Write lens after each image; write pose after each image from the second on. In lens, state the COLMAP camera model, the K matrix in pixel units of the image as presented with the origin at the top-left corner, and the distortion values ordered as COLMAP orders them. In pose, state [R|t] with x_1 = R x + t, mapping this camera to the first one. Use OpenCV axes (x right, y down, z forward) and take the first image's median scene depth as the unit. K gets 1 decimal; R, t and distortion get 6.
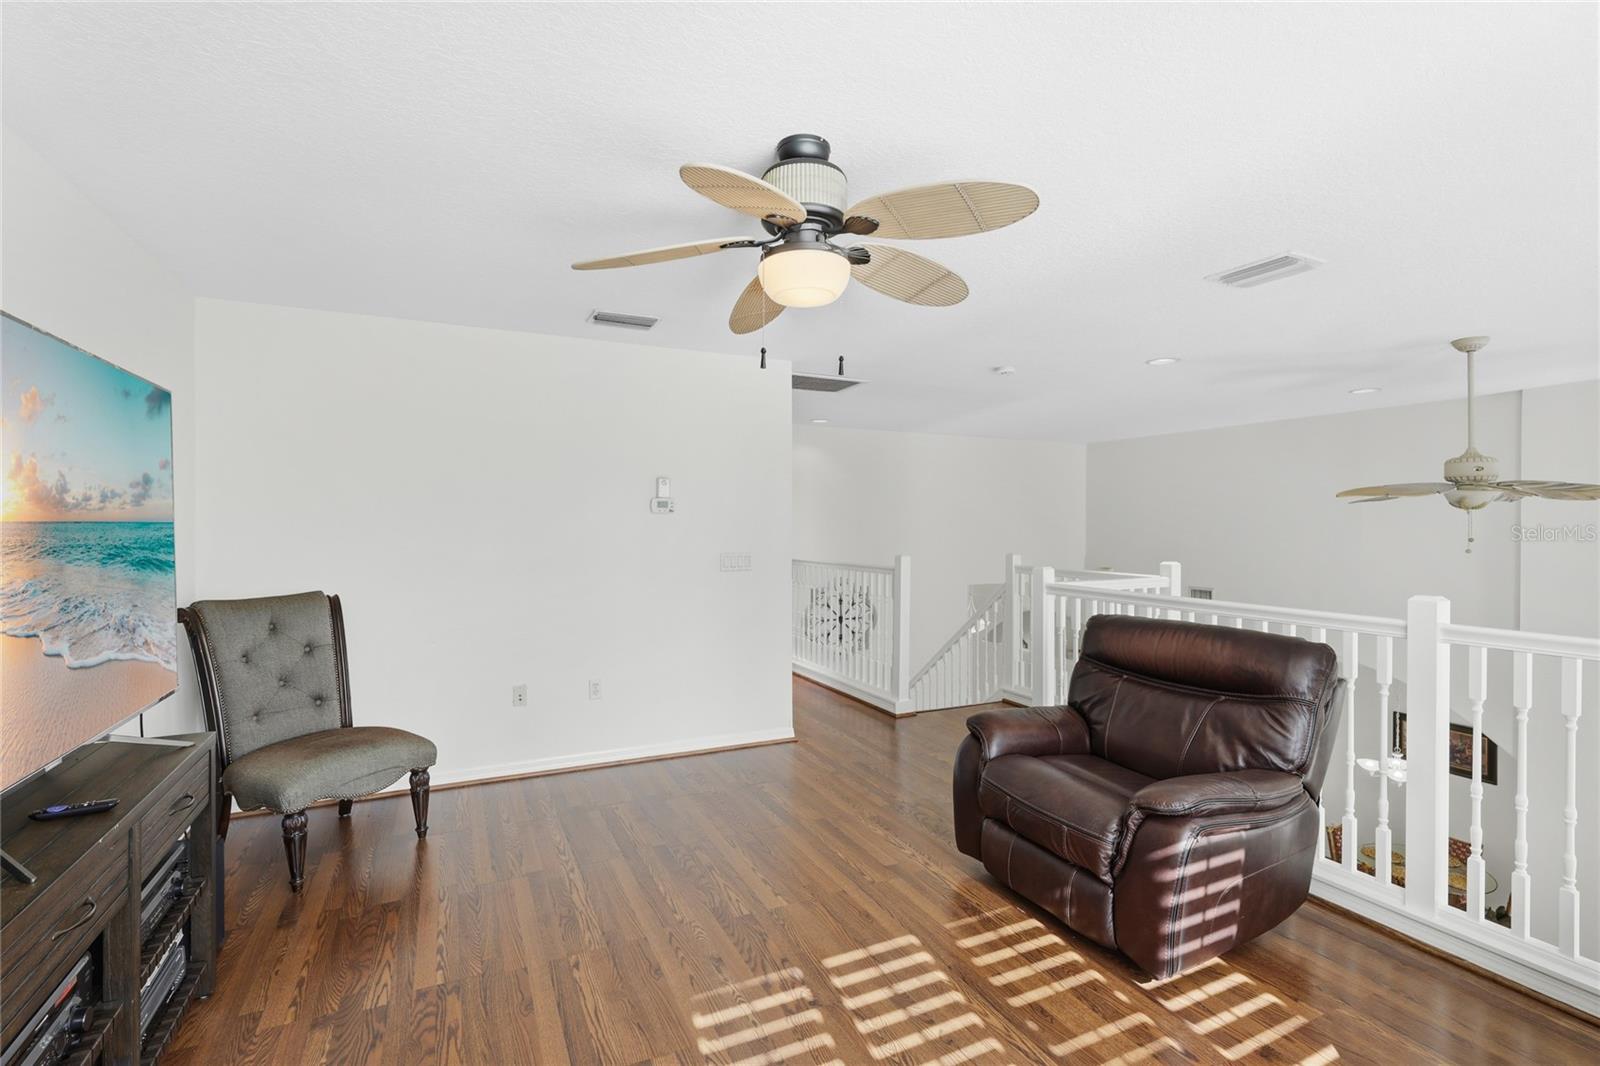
lens RADIAL K [[720.9, 0, 805.0], [0, 720.9, 529.2], [0, 0, 1]] dist [0.005212, -0.000967]
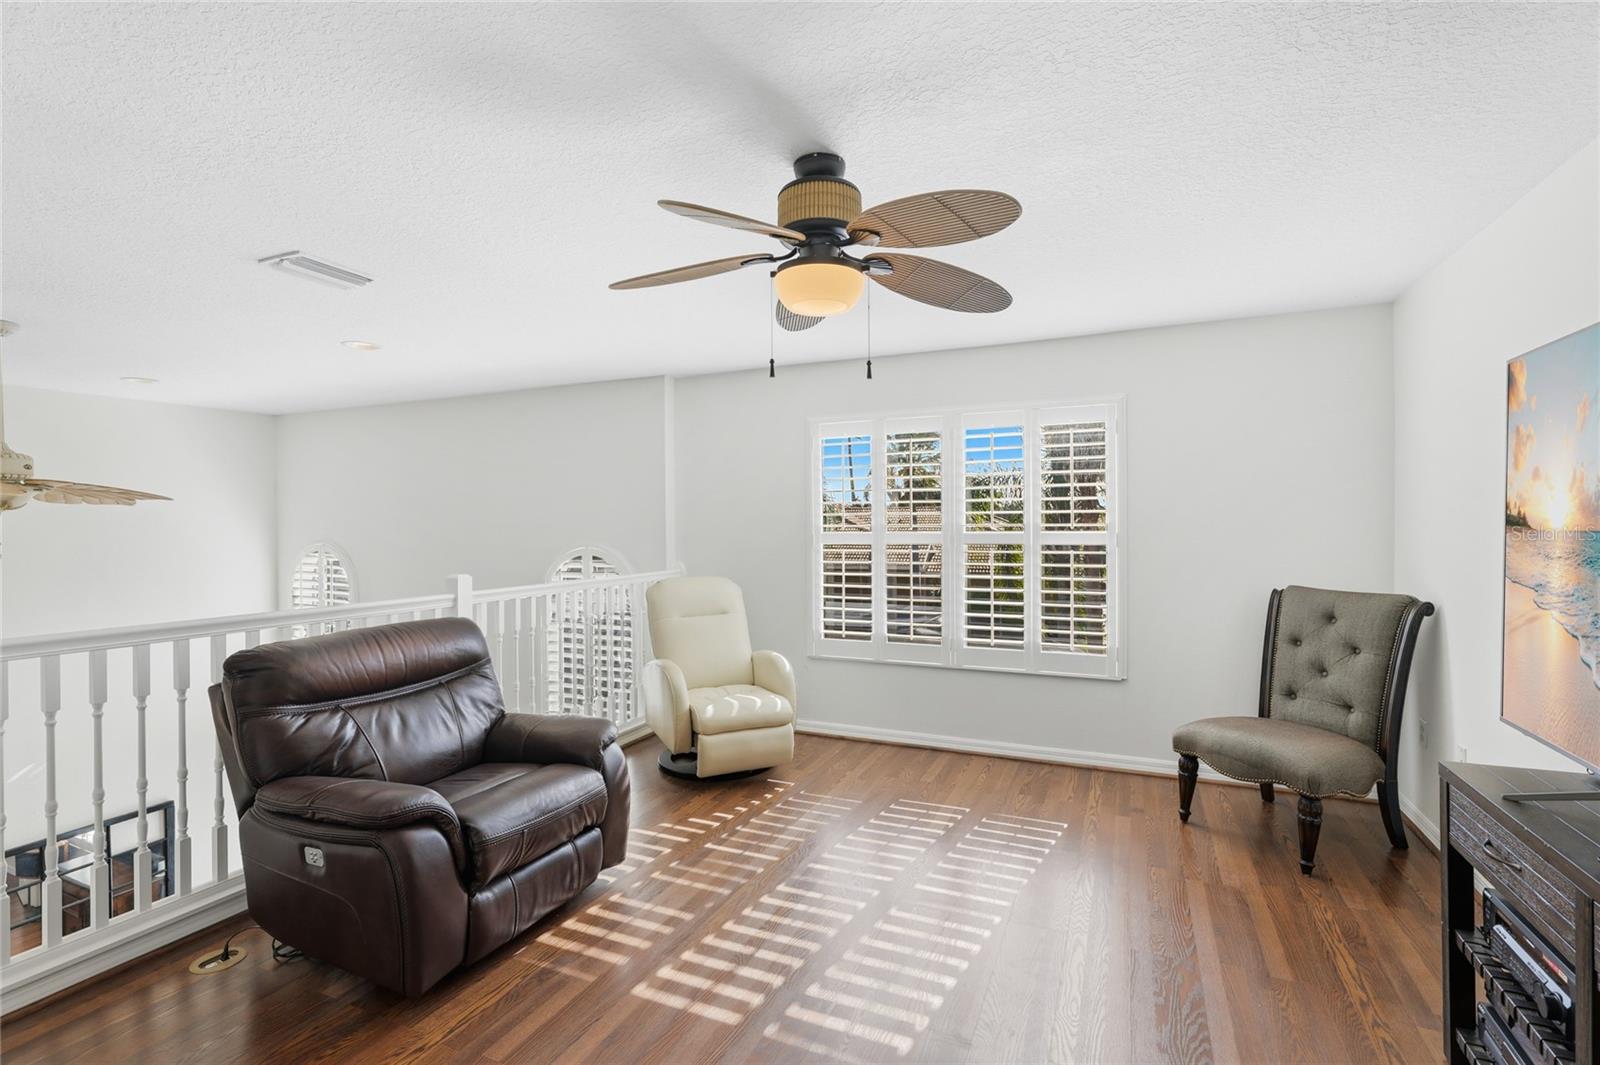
lens RADIAL K [[736.7, 0, 801.7], [0, 736.7, 516.9], [0, 0, 1]] dist [0.010000, 0.000258]
pose [[-0.634405, -0.010949, 0.772924, -0.724034], [-0.009216, 0.999936, 0.006601, -0.014684], [-0.772946, -0.002936, -0.634465, 1.544347]]
